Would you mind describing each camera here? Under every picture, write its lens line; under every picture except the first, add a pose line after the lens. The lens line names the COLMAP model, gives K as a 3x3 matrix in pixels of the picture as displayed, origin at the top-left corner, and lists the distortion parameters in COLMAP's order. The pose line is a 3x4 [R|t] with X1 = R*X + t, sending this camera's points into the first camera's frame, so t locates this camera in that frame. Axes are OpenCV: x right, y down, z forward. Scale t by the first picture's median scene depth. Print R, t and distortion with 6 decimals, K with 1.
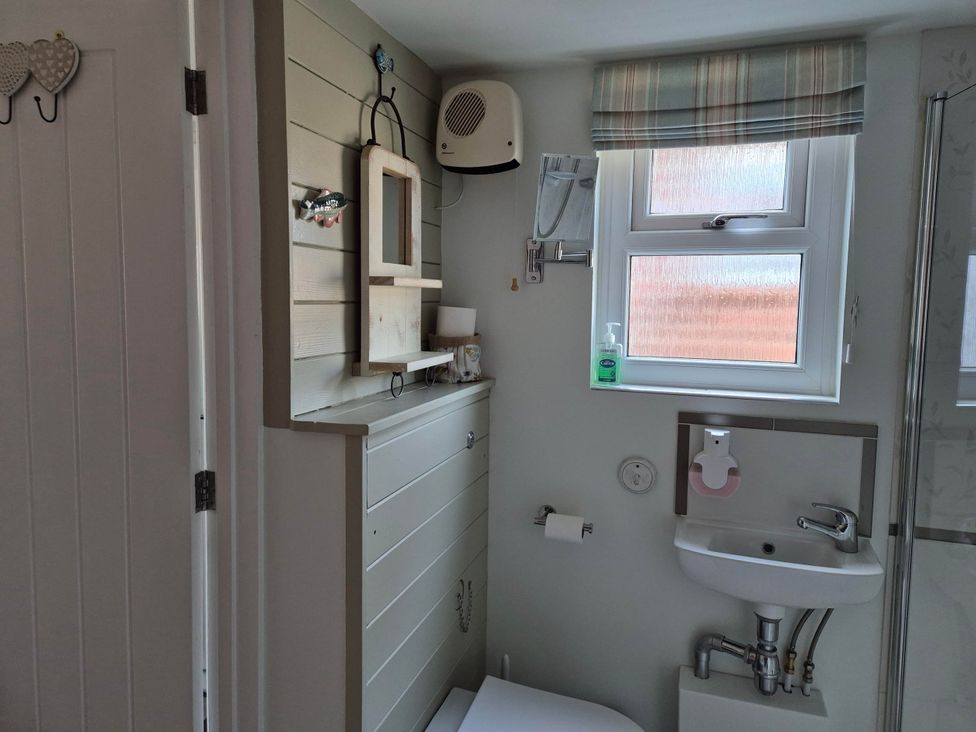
lens RADIAL K [[642.2, 0, 489.8], [0, 642.2, 358.6], [0, 0, 1]] dist [0.046665, -0.034559]
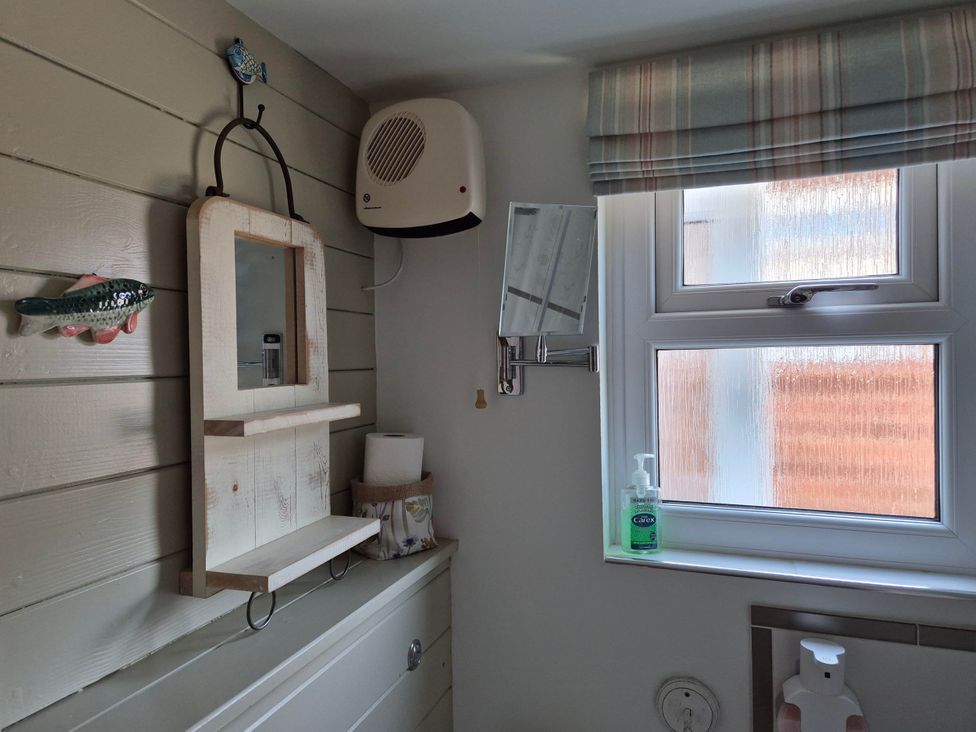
lens RADIAL K [[642.2, 0, 479.6], [0, 642.2, 367.0], [0, 0, 1]] dist [0.046665, -0.034559]
pose [[0.999000, -0.029462, -0.033643, 0.066262], [0.026791, 0.996650, -0.077267, -0.106932], [0.035806, 0.076289, 0.996443, 0.376649]]
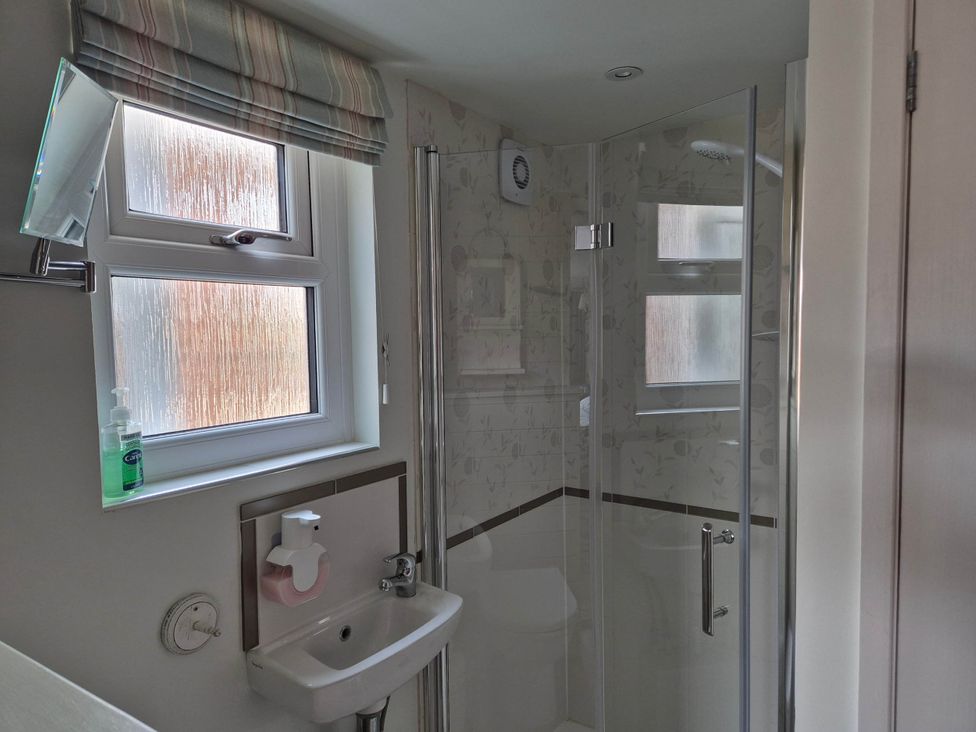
lens RADIAL K [[642.2, 0, 487.5], [0, 642.2, 373.9], [0, 0, 1]] dist [0.046665, -0.034559]
pose [[0.280434, -0.088277, 0.955805, -0.301942], [0.102680, 0.992807, 0.061568, -0.077769], [-0.954365, 0.080876, 0.287482, 0.555869]]
